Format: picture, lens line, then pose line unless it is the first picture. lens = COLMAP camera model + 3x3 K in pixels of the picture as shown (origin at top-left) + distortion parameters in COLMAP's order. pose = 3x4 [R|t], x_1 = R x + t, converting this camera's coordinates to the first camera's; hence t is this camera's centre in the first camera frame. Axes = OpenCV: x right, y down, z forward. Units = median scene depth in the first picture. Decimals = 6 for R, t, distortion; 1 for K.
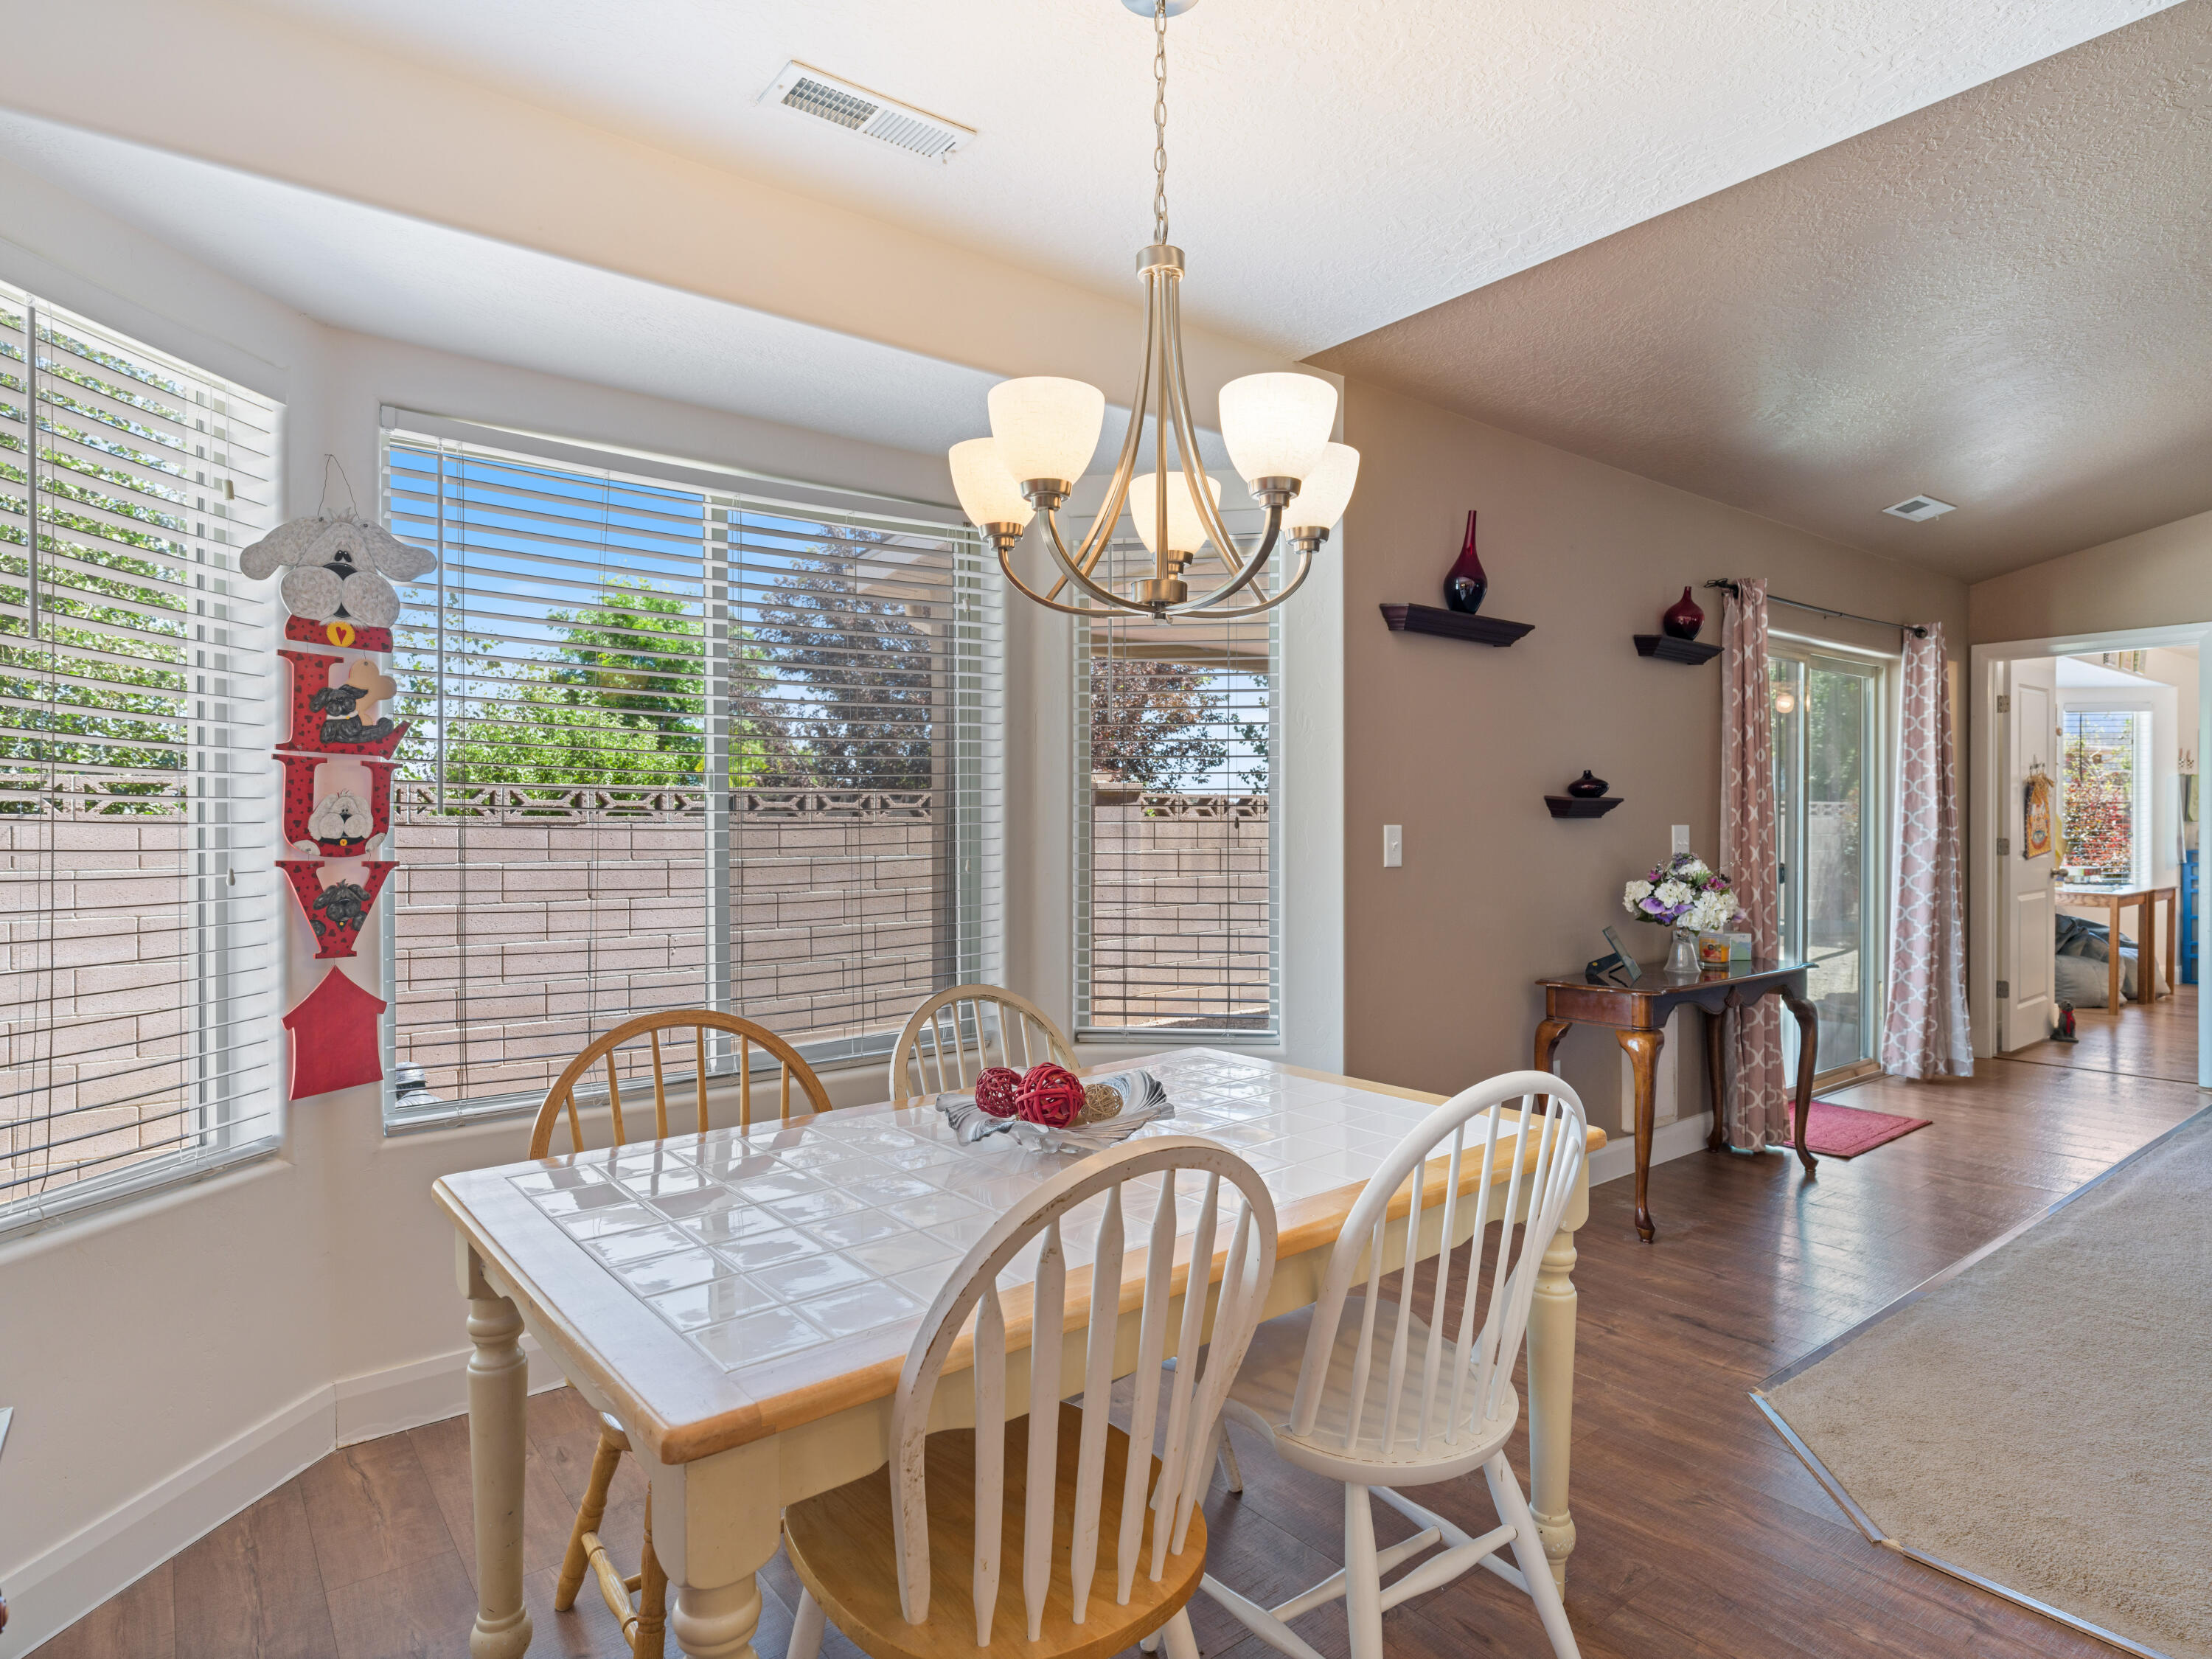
lens RADIAL K [[1166.2, 0, 1106.4], [0, 1166.2, 819.9], [0, 0, 1]] dist [-0.003538, -0.000303]
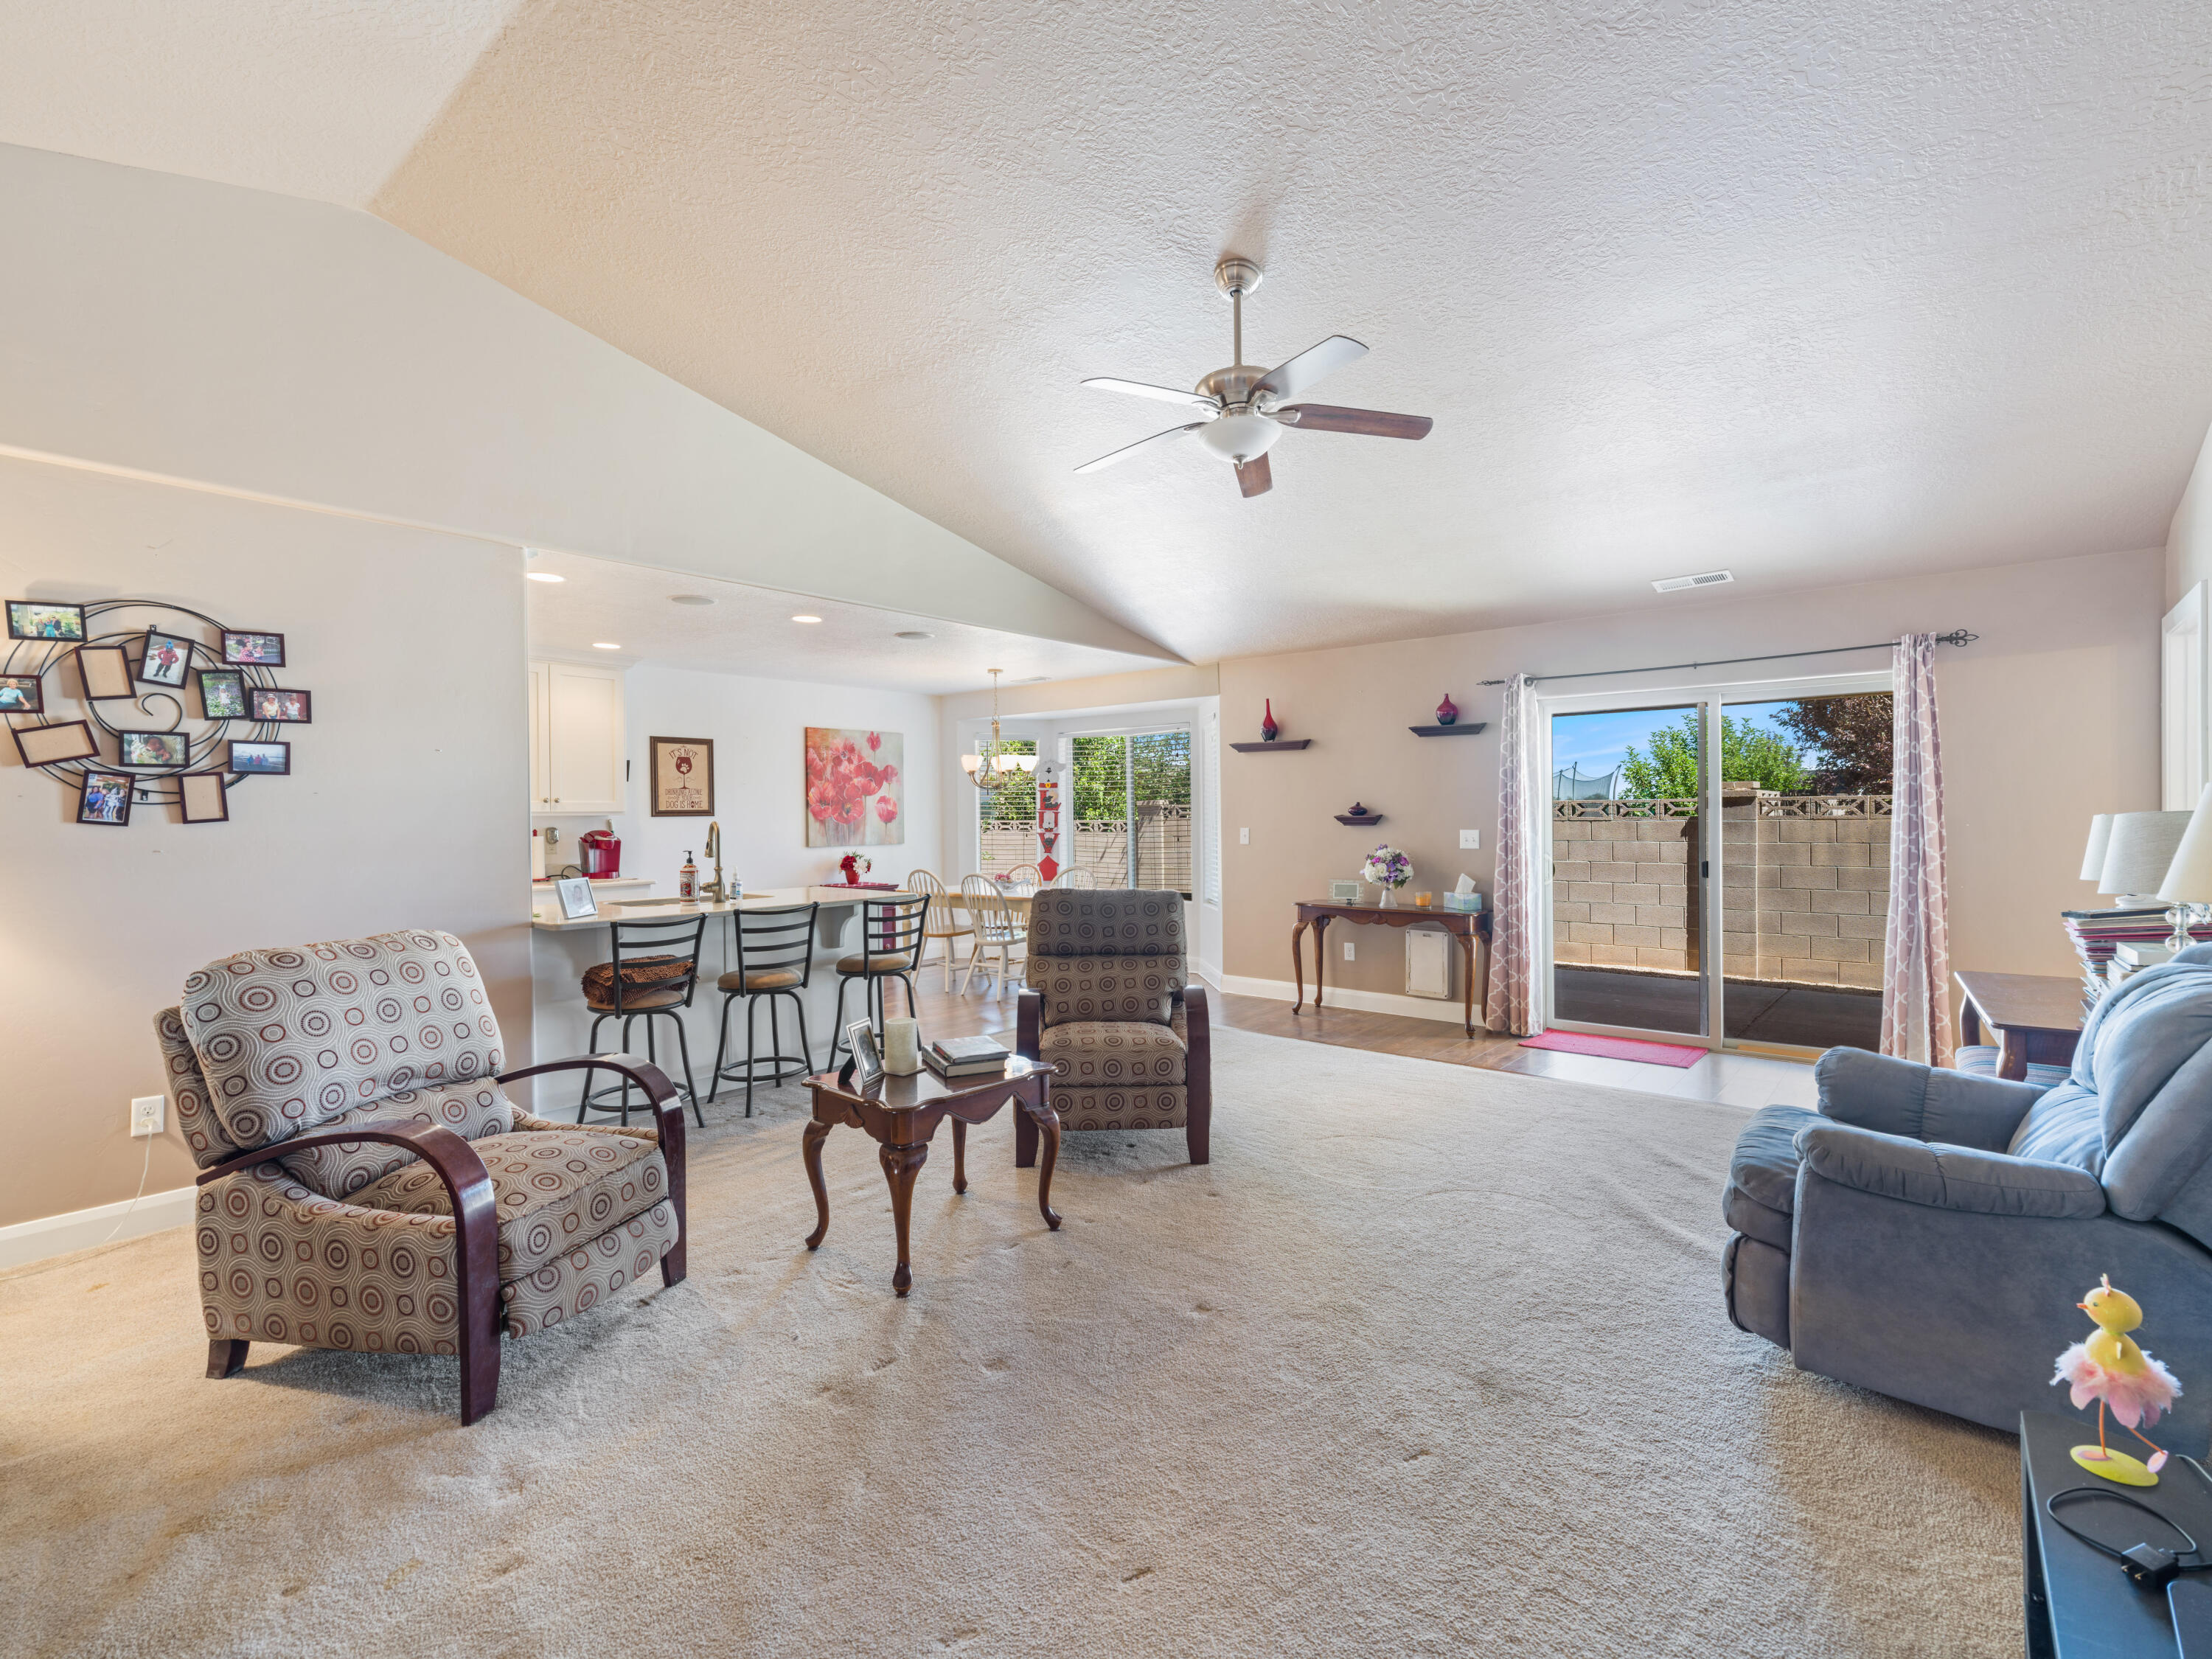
lens RADIAL K [[1003.0, 0, 1098.7], [0, 1003.0, 821.8], [0, 0, 1]] dist [-0.002991, -0.001680]
pose [[0.229872, 0.005220, -0.973207, 2.330500], [0.002869, 0.999978, 0.006042, -0.023710], [0.973217, -0.004181, 0.229852, 0.177676]]
